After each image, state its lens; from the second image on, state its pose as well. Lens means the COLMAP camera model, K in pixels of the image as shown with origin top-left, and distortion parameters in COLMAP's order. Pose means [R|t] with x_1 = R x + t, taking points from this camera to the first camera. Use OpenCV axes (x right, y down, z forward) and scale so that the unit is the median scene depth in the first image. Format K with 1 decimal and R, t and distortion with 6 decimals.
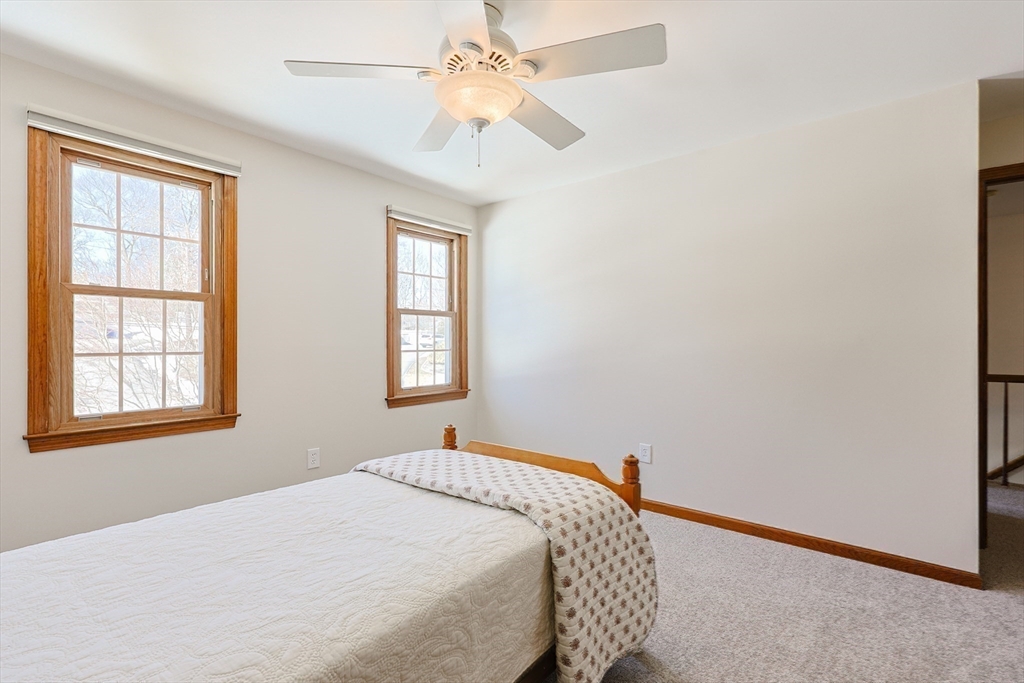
lens RADIAL K [[441.3, 0, 512.1], [0, 441.3, 342.8], [0, 0, 1]] dist [0.000947, 0.000454]
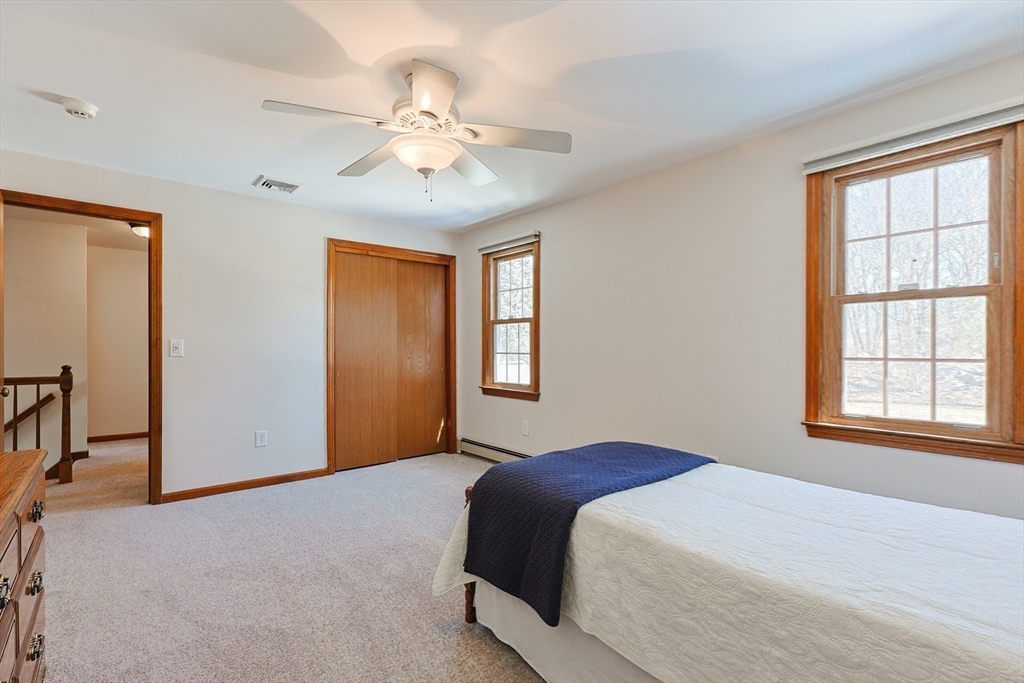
lens RADIAL K [[464.4, 0, 512.0], [0, 464.4, 341.5], [0, 0, 1]] dist [-0.000319, -0.000279]
pose [[-0.135599, -0.014031, -0.990664, 0.344991], [-0.000076, 0.999900, -0.014152, 0.000846], [0.990764, -0.001844, -0.135587, 0.390643]]
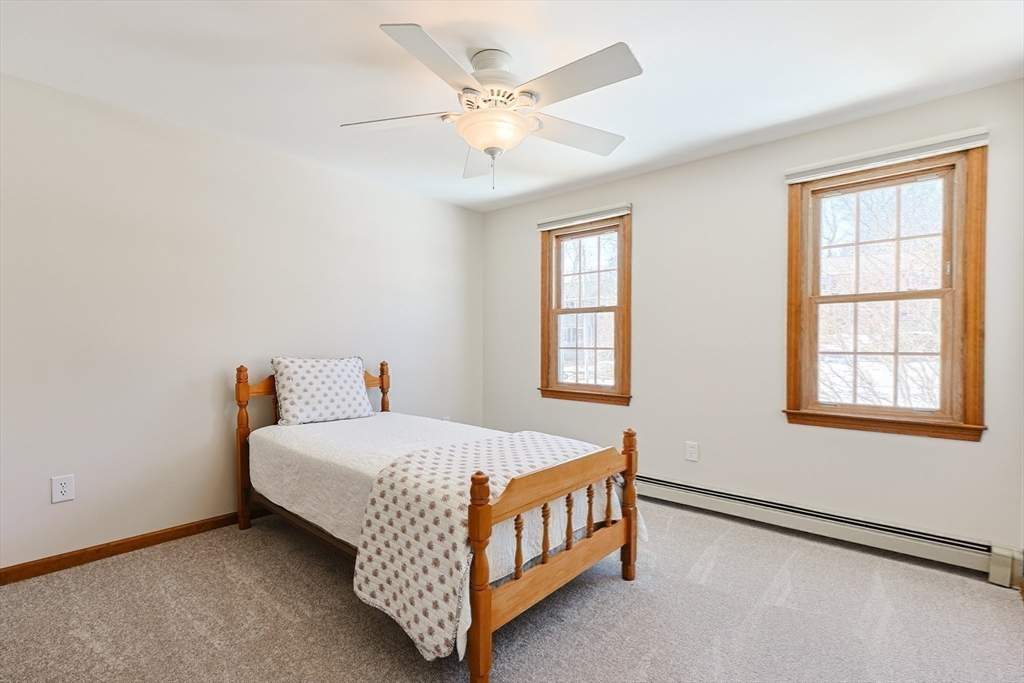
lens RADIAL K [[387.8, 0, 509.2], [0, 387.8, 343.8], [0, 0, 1]] dist [0.000948, 0.000198]
pose [[0.096666, 0.005018, -0.995304, 0.022108], [-0.002668, 0.999985, 0.004783, 0.000133], [0.995313, 0.002193, 0.096678, 0.025182]]
